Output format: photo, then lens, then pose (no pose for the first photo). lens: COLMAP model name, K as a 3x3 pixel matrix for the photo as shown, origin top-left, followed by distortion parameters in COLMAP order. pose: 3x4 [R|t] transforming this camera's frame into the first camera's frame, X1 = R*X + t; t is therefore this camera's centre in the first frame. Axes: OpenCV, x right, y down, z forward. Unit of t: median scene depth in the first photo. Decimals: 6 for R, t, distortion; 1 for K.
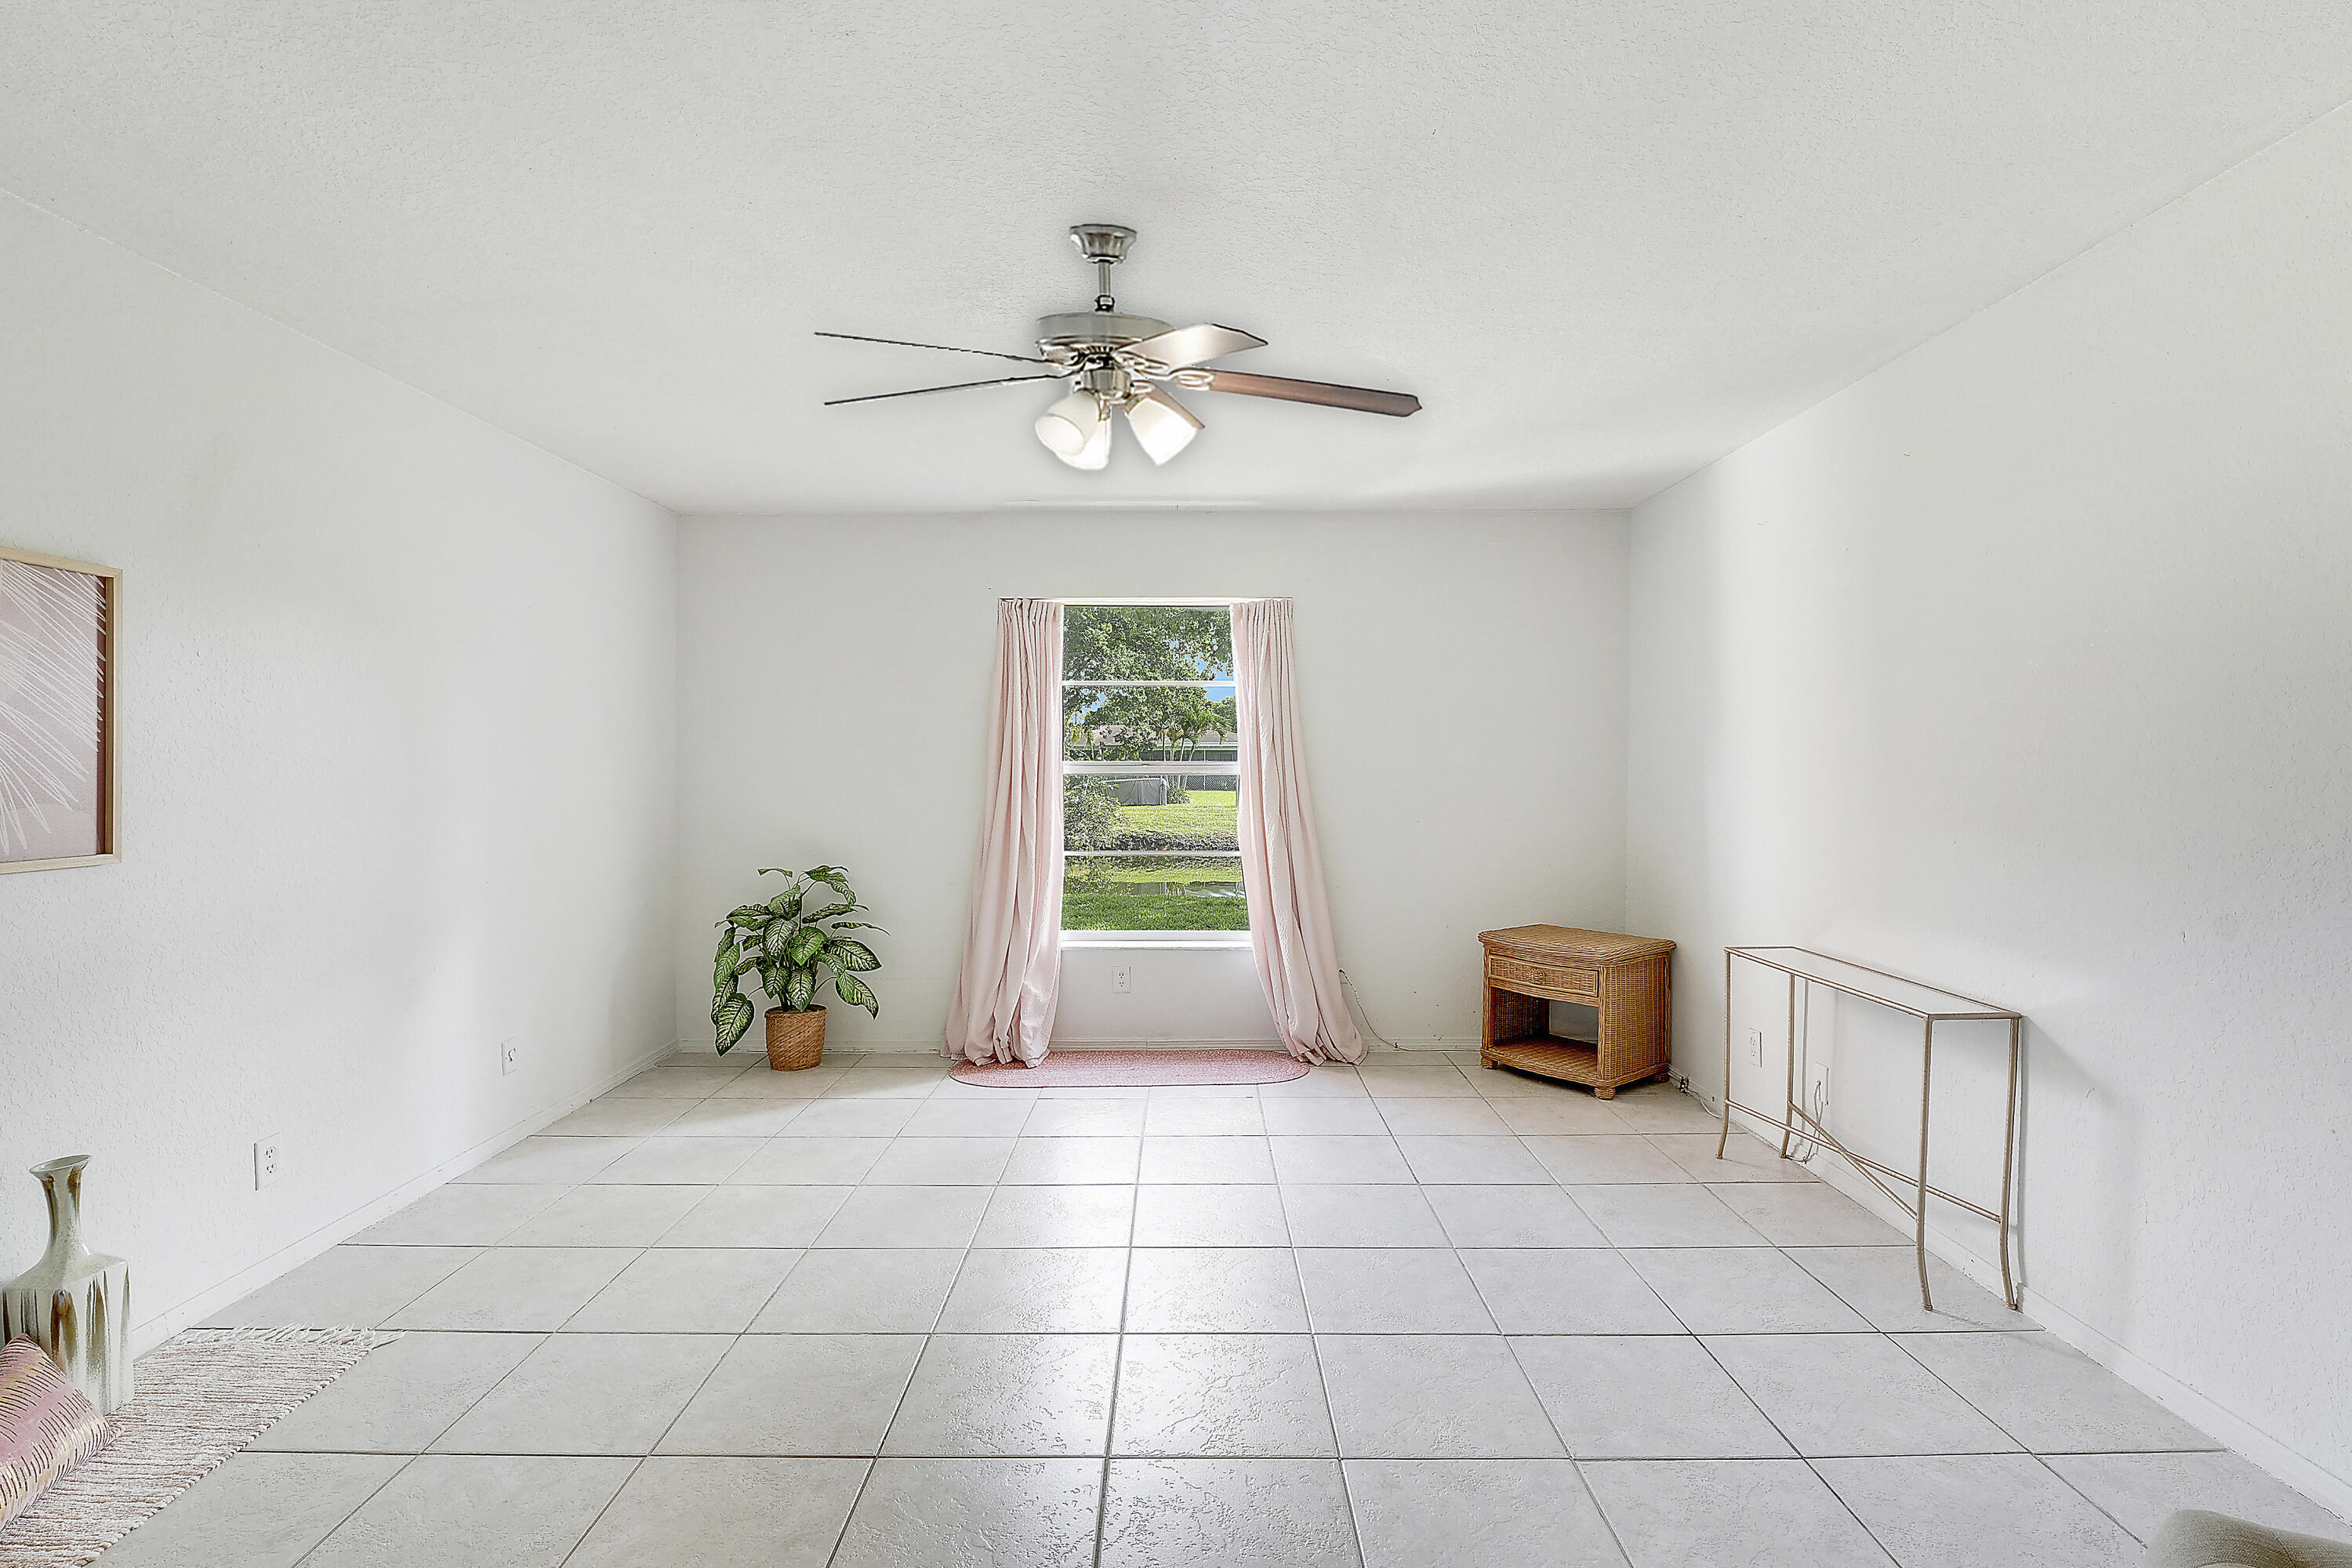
lens RADIAL K [[1042.3, 0, 1186.8], [0, 1042.3, 766.7], [0, 0, 1]] dist [-0.011571, 0.000863]
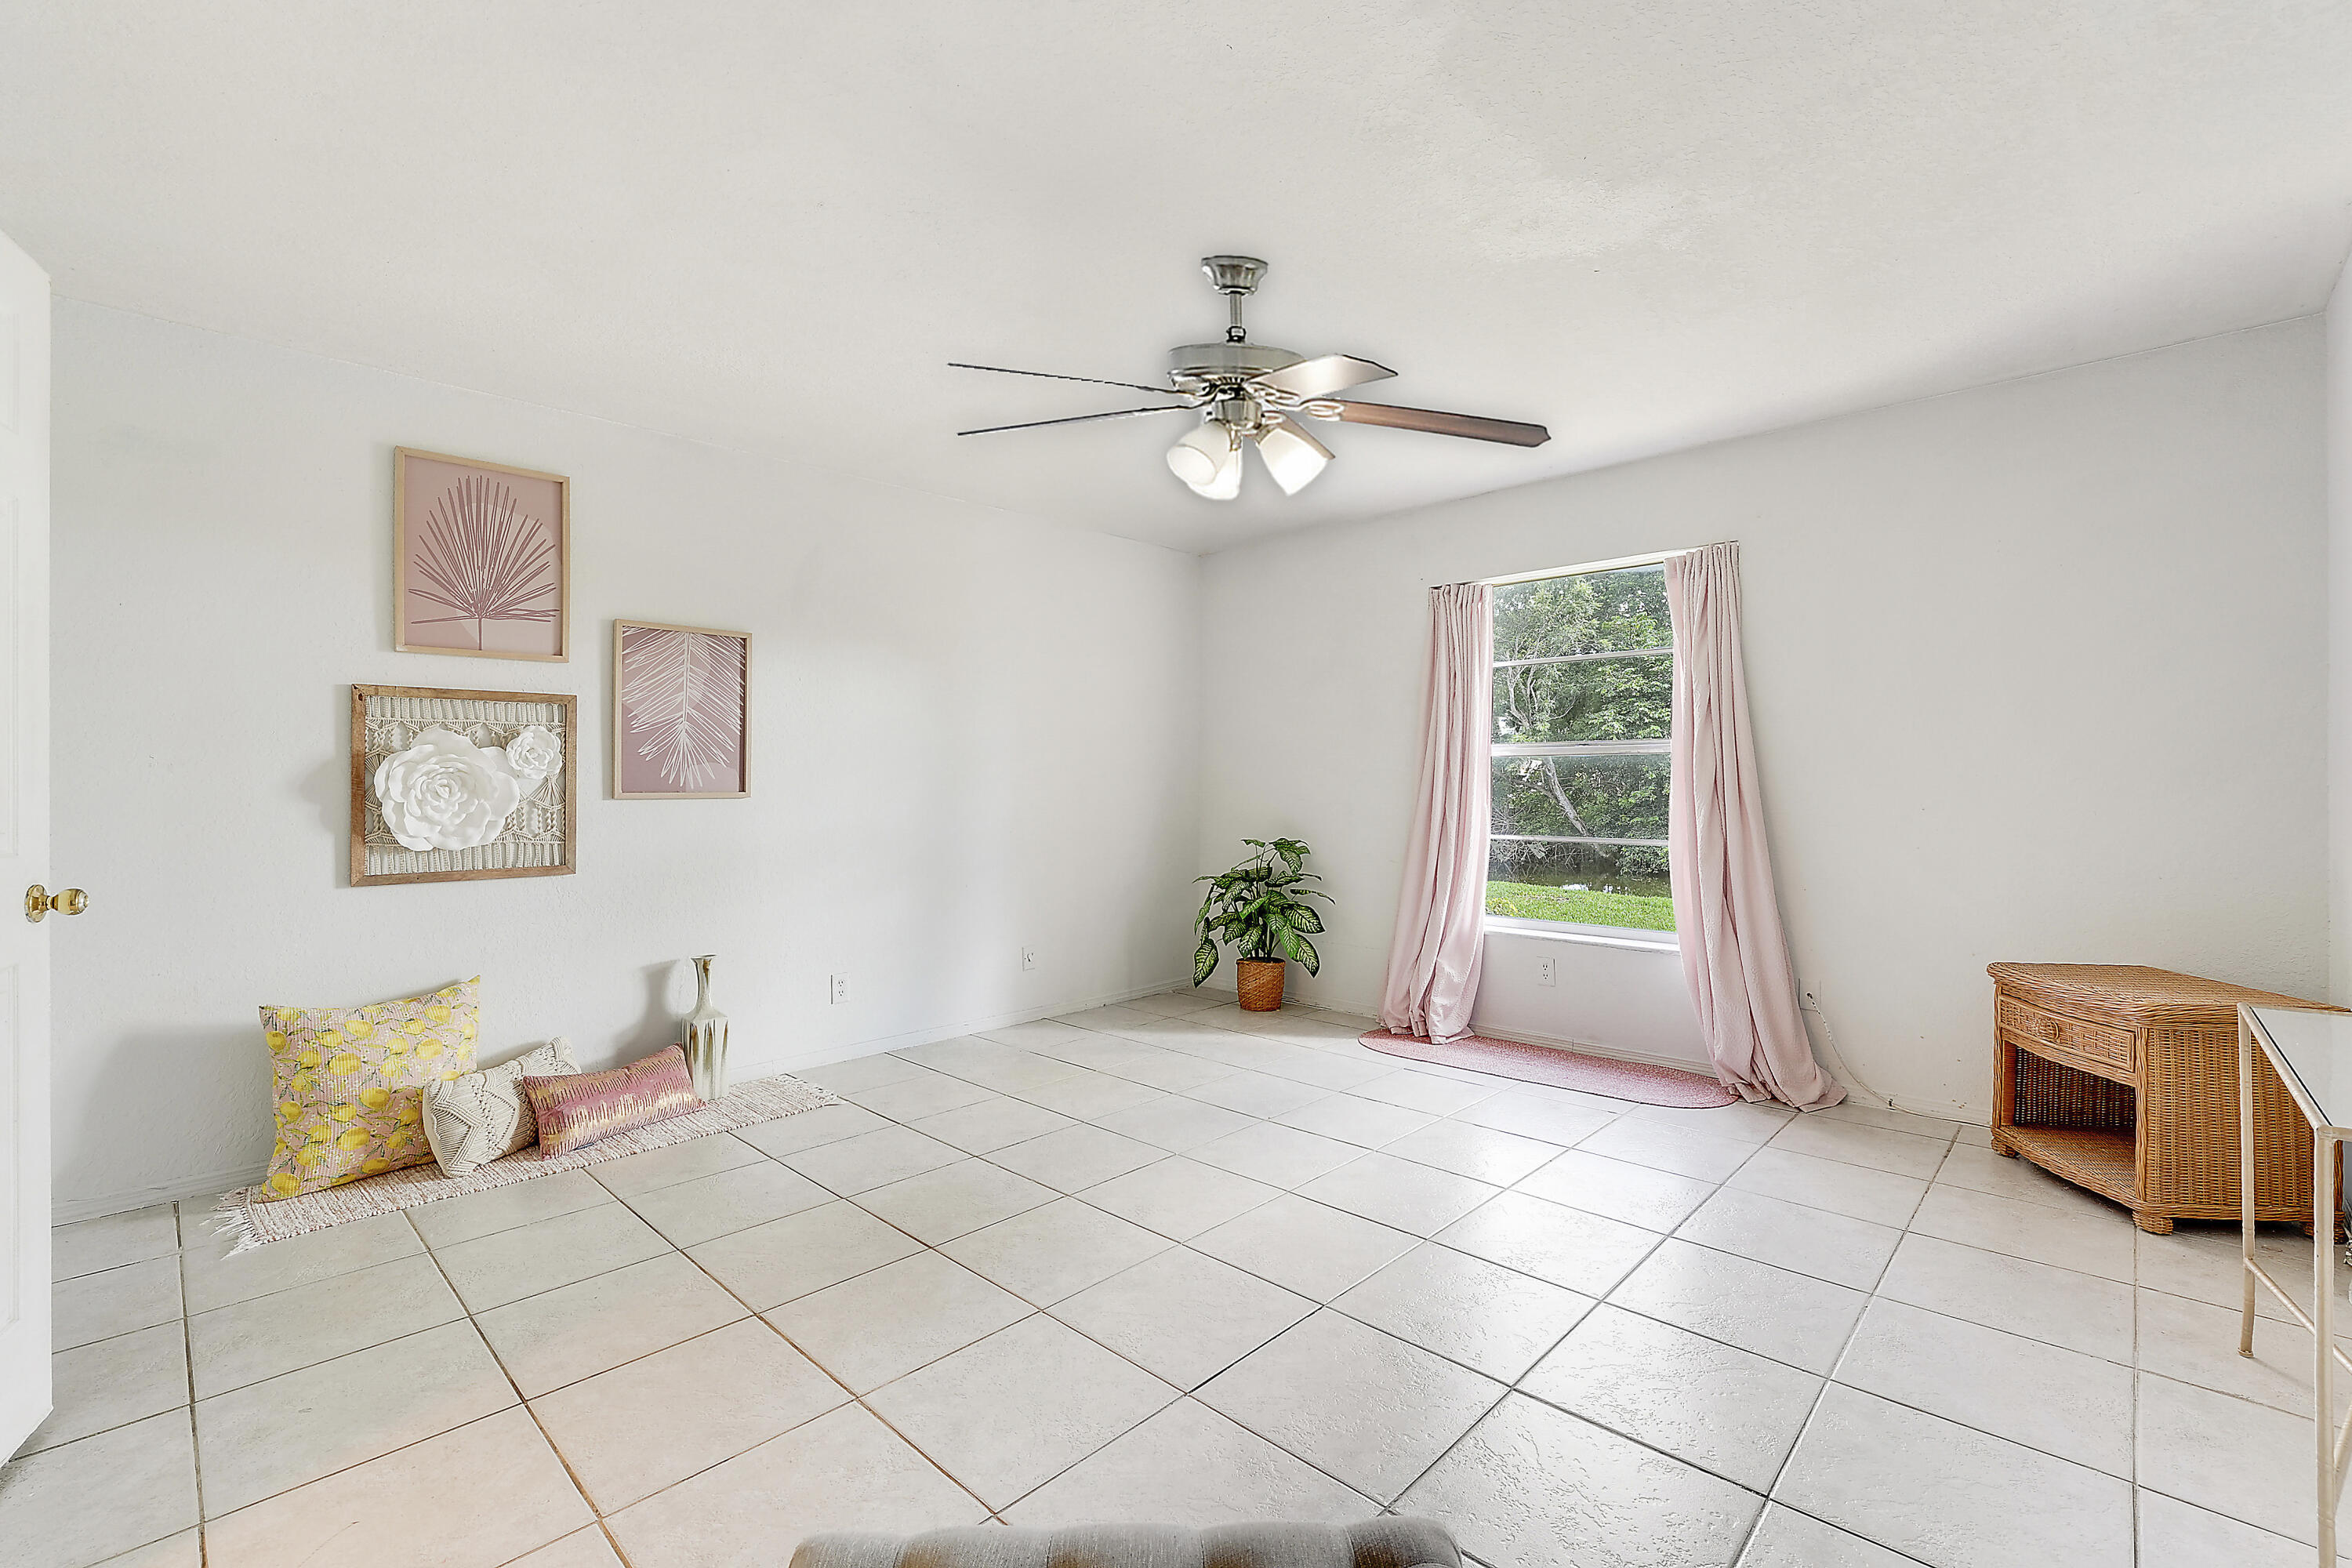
lens RADIAL K [[1012.0, 0, 1218.4], [0, 1012.0, 775.6], [0, 0, 1]] dist [-0.003318, -0.010386]
pose [[0.735389, -0.006549, -0.677614, 0.360958], [0.002345, 0.999972, -0.007120, 0.033847], [0.677641, 0.003647, 0.735384, 0.130206]]
